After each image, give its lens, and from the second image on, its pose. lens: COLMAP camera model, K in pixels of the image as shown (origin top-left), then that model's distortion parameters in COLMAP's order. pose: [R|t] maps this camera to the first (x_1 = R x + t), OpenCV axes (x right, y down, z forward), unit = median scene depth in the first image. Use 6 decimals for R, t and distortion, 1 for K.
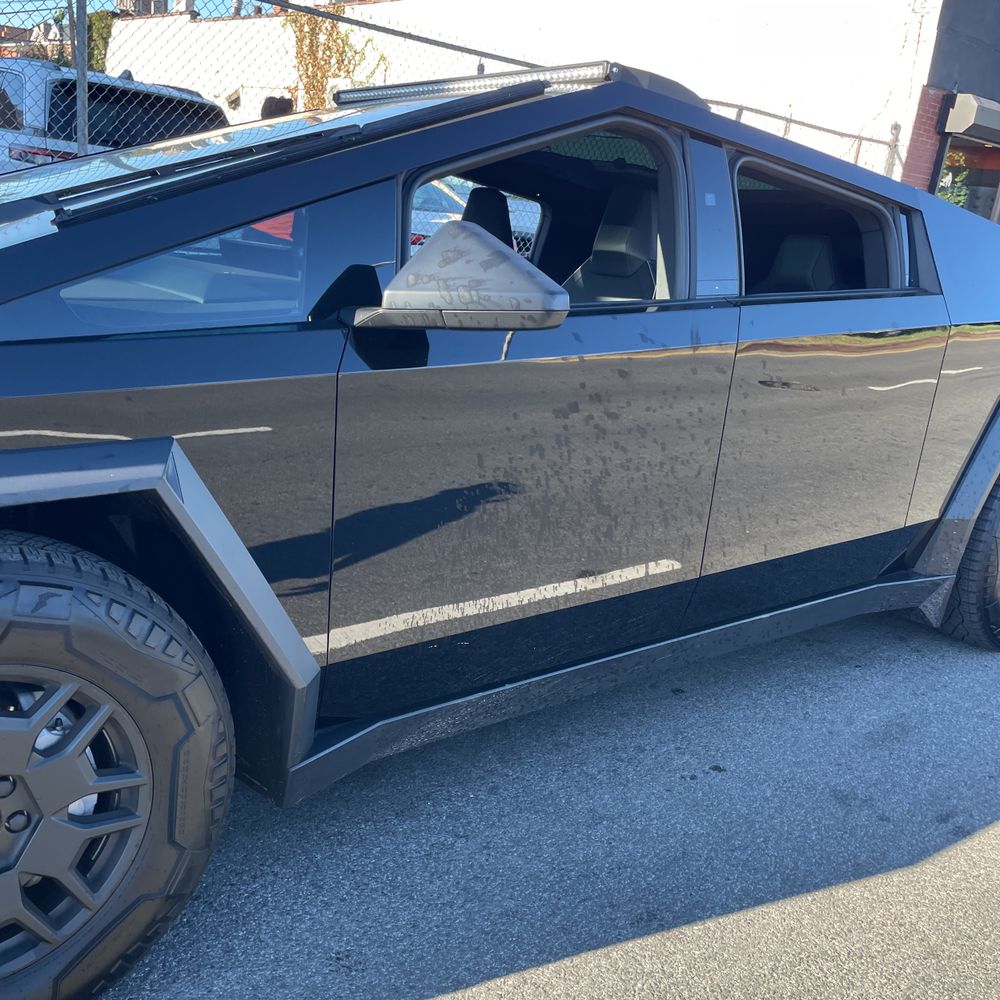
lens RADIAL K [[1049.3, 0, 495.7], [0, 1049.3, 499.0], [0, 0, 1]] dist [0.049912, 0.000000]
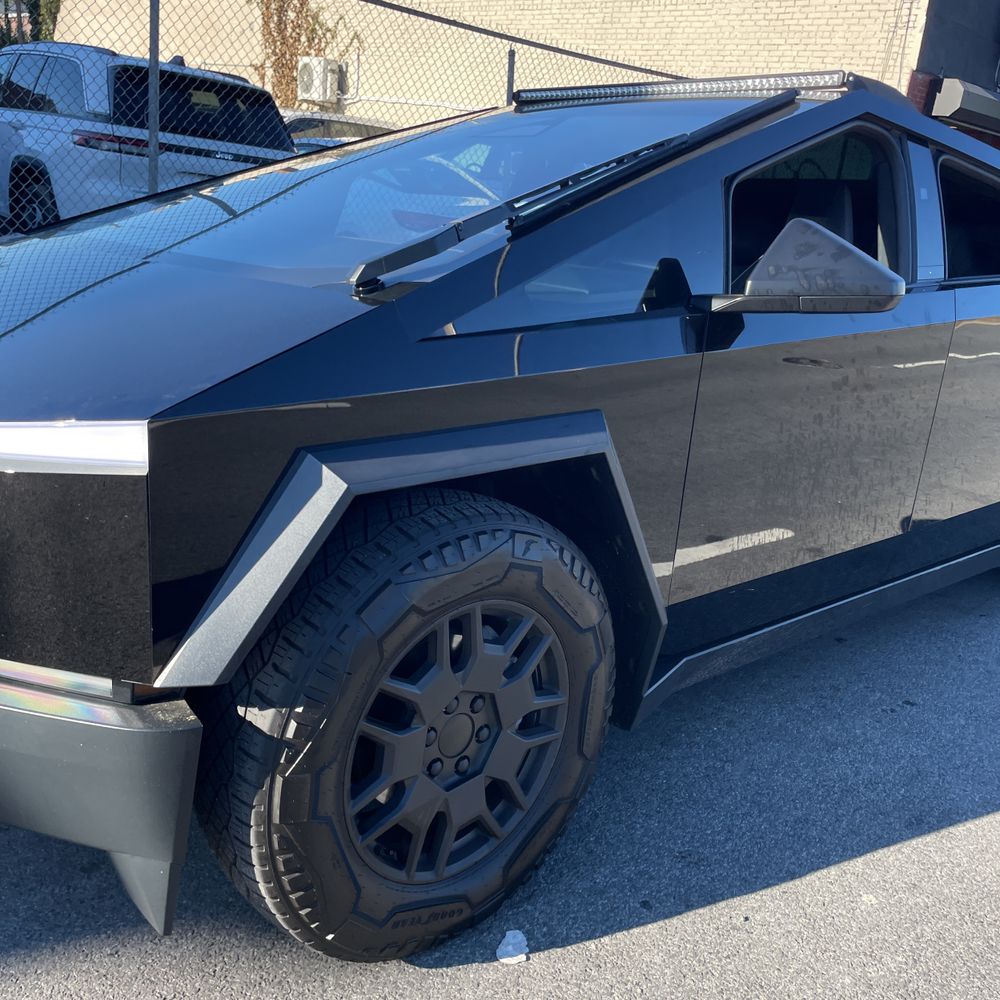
lens RADIAL K [[1049.3, 0, 506.3], [0, 1049.3, 504.8], [0, 0, 1]] dist [0.049912, 0.000000]
pose [[0.998403, -0.017150, 0.053820, -0.319072], [0.015904, 0.999597, 0.023497, 0.013274], [-0.054202, -0.022603, 0.998274, -0.111837]]
